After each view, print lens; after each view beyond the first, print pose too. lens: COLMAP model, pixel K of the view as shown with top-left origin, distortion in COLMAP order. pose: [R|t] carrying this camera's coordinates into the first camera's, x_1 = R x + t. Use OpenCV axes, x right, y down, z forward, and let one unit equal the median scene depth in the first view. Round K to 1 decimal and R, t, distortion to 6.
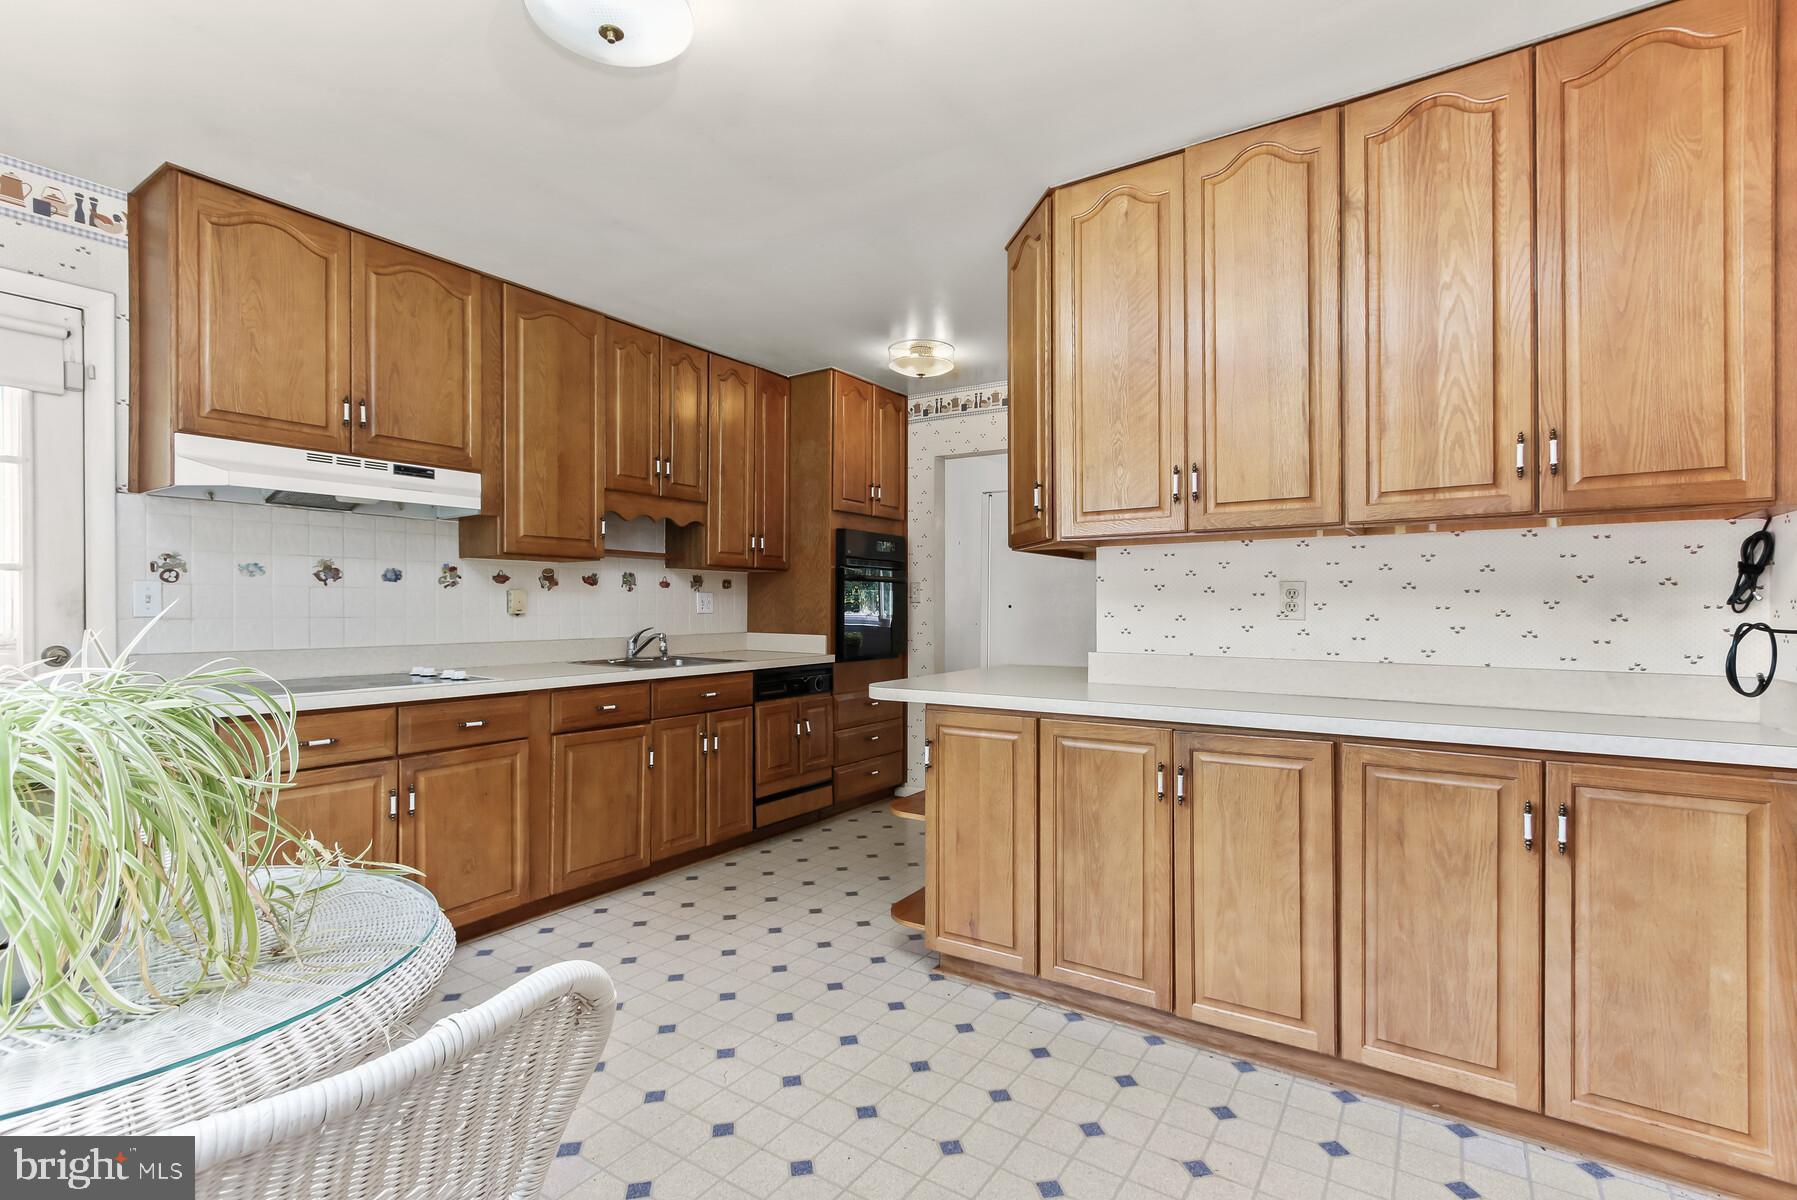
lens RADIAL K [[830.2, 0, 890.9], [0, 830.2, 604.6], [0, 0, 1]] dist [-0.001802, -0.000230]
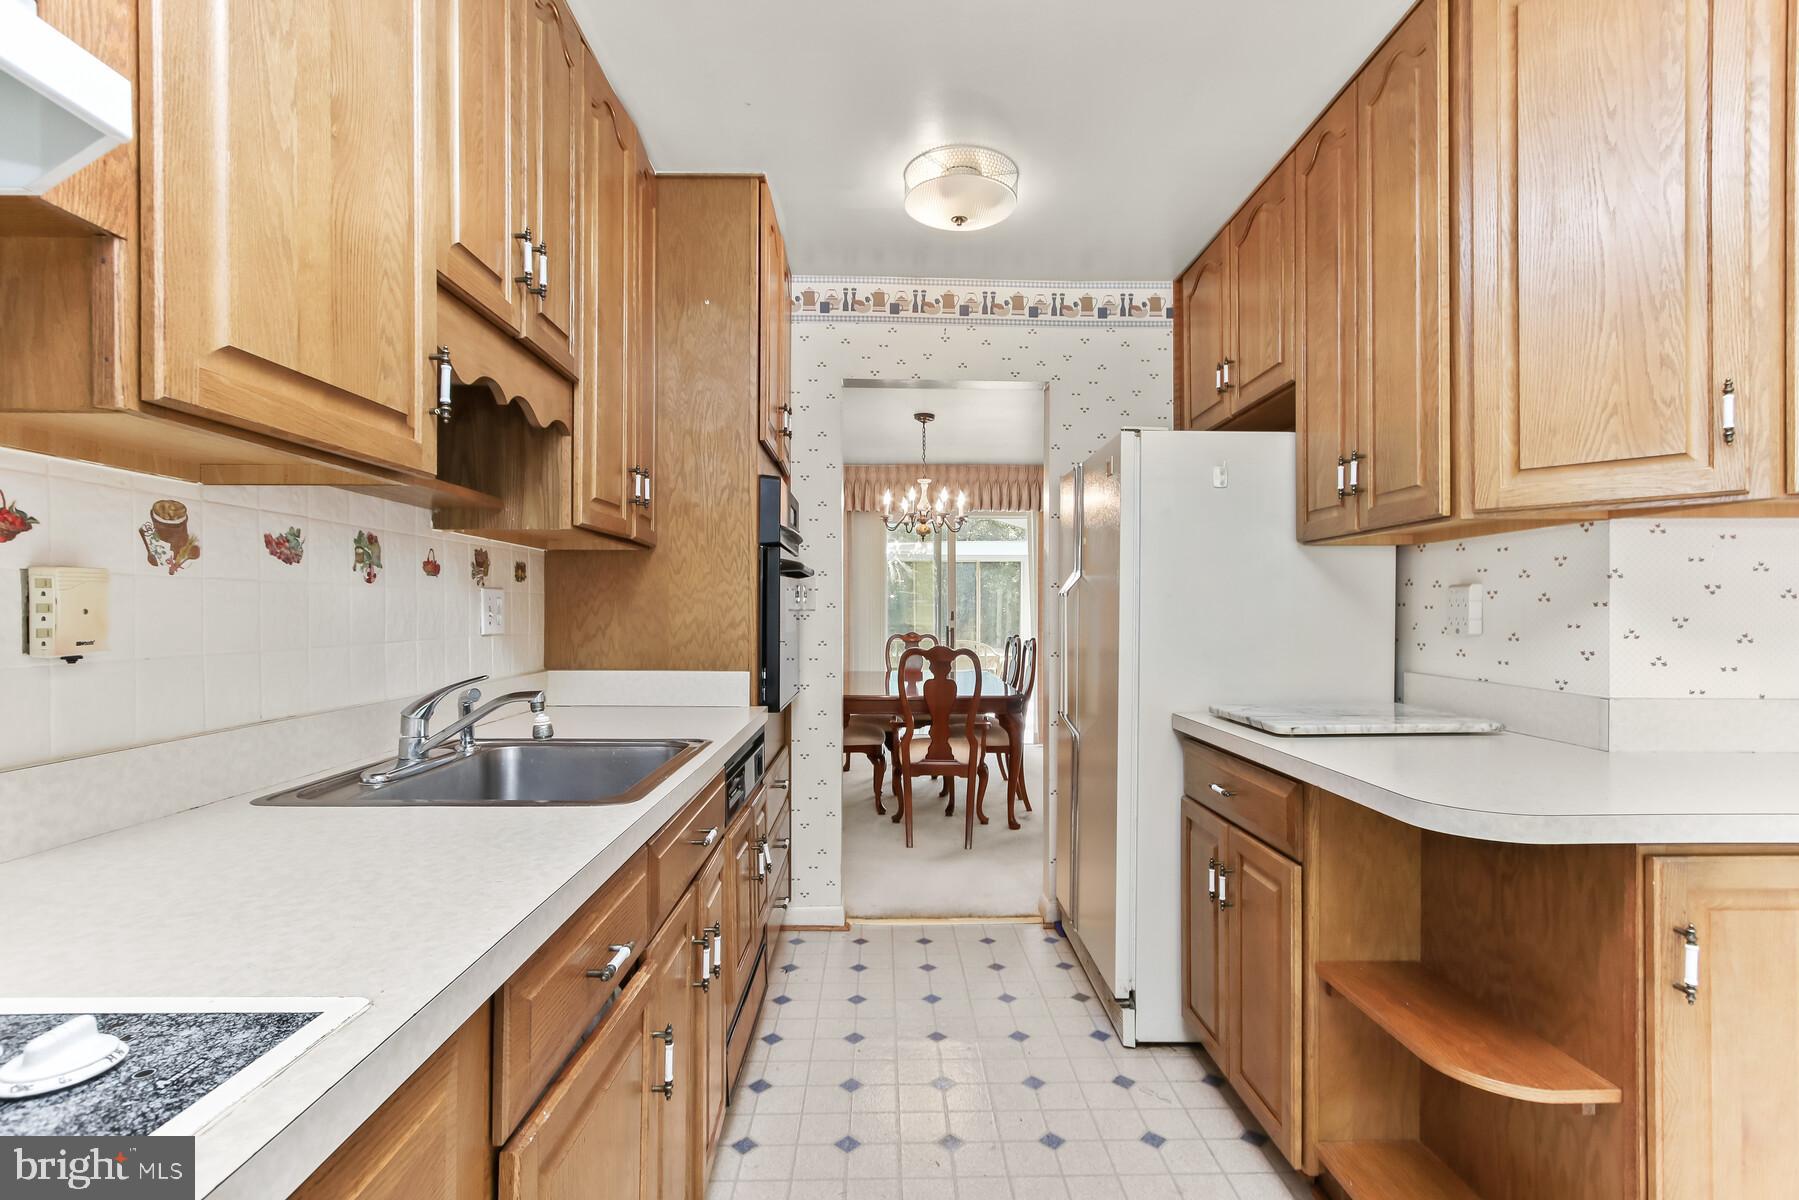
lens RADIAL K [[845.5, 0, 898.9], [0, 845.5, 605.7], [0, 0, 1]] dist [-0.000390, -0.000038]
pose [[0.815621, 0.002654, 0.578580, -0.462273], [0.000328, 0.999987, -0.005049, -0.004571], [-0.578586, 0.004308, 0.815610, 0.736903]]
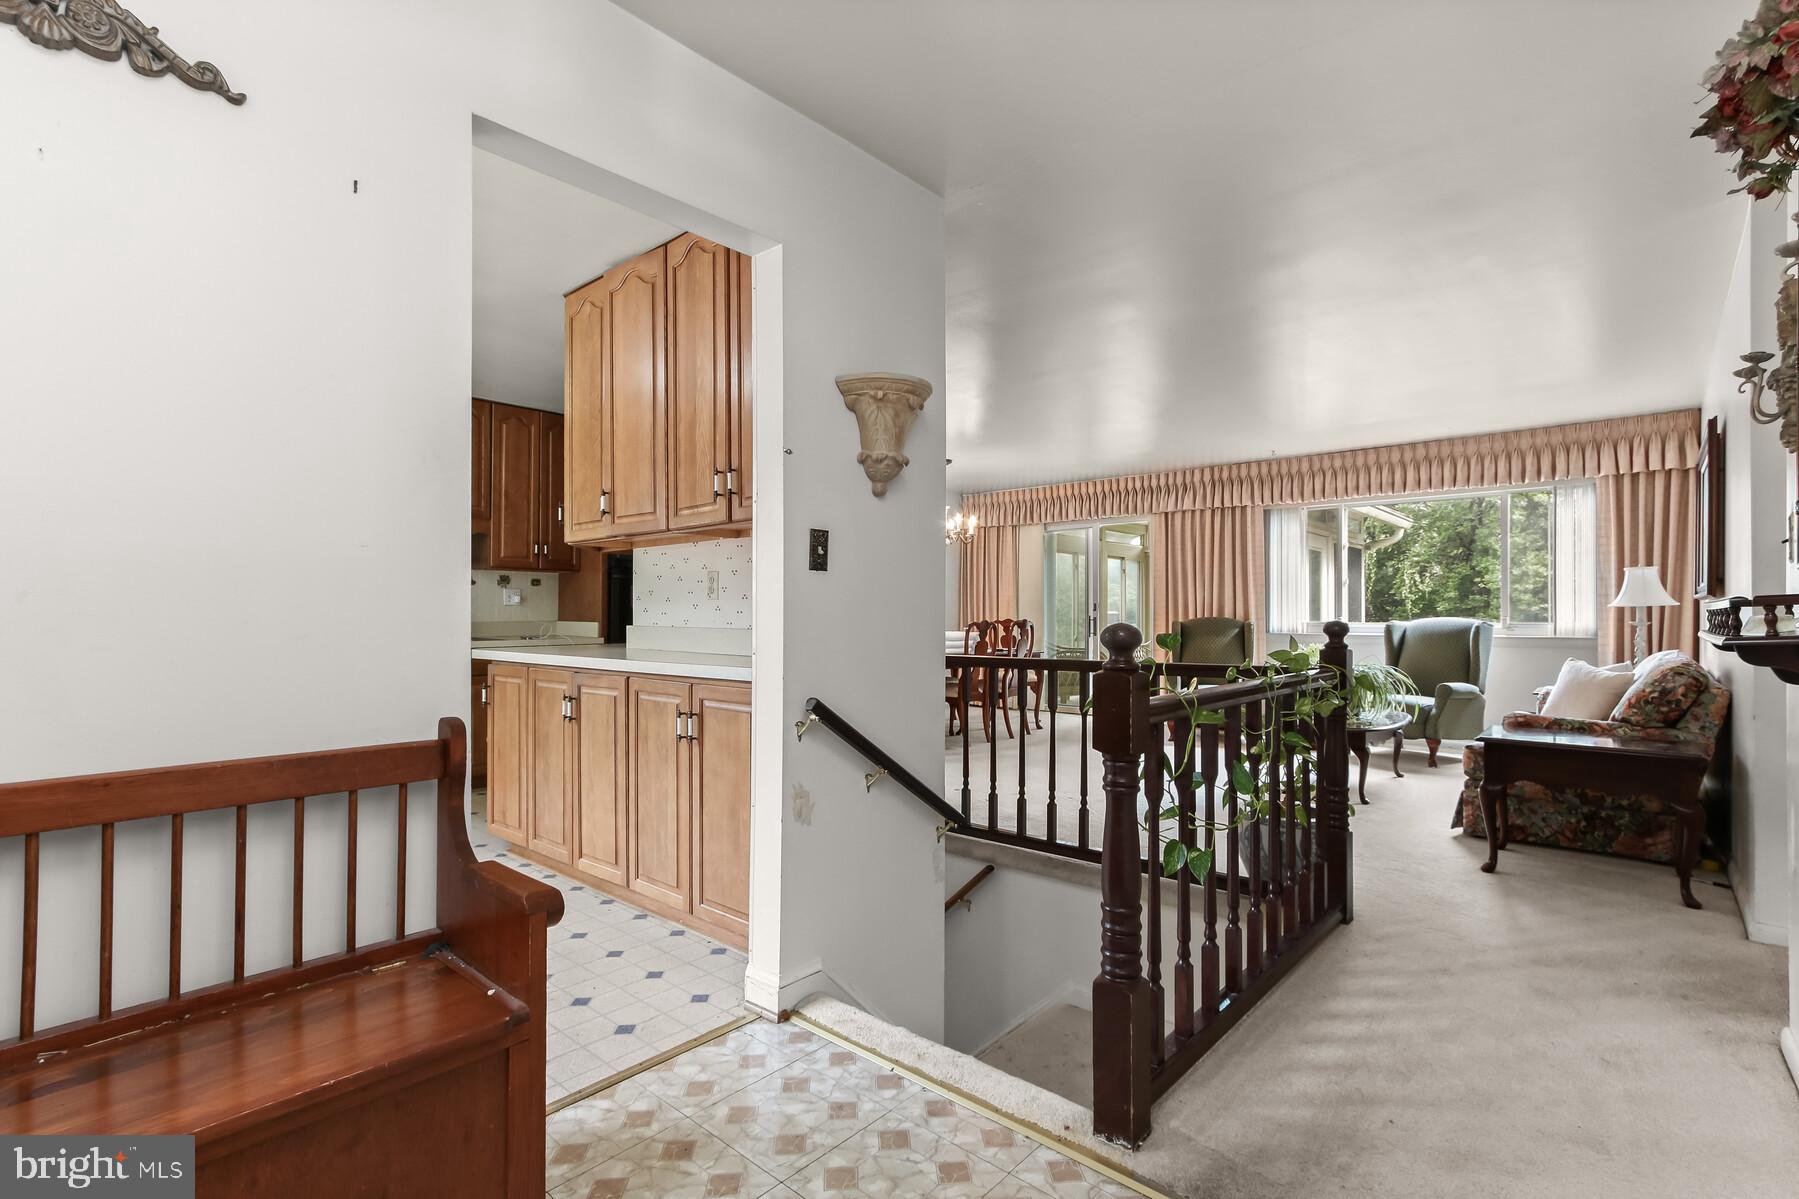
lens RADIAL K [[831.3, 0, 896.8], [0, 831.3, 607.1], [0, 0, 1]] dist [0.002924, 0.000666]
pose [[0.991201, -0.002623, -0.132340, 0.785743], [0.001791, 0.999978, -0.006408, 0.033220], [0.132354, 0.006114, 0.991184, -0.272505]]
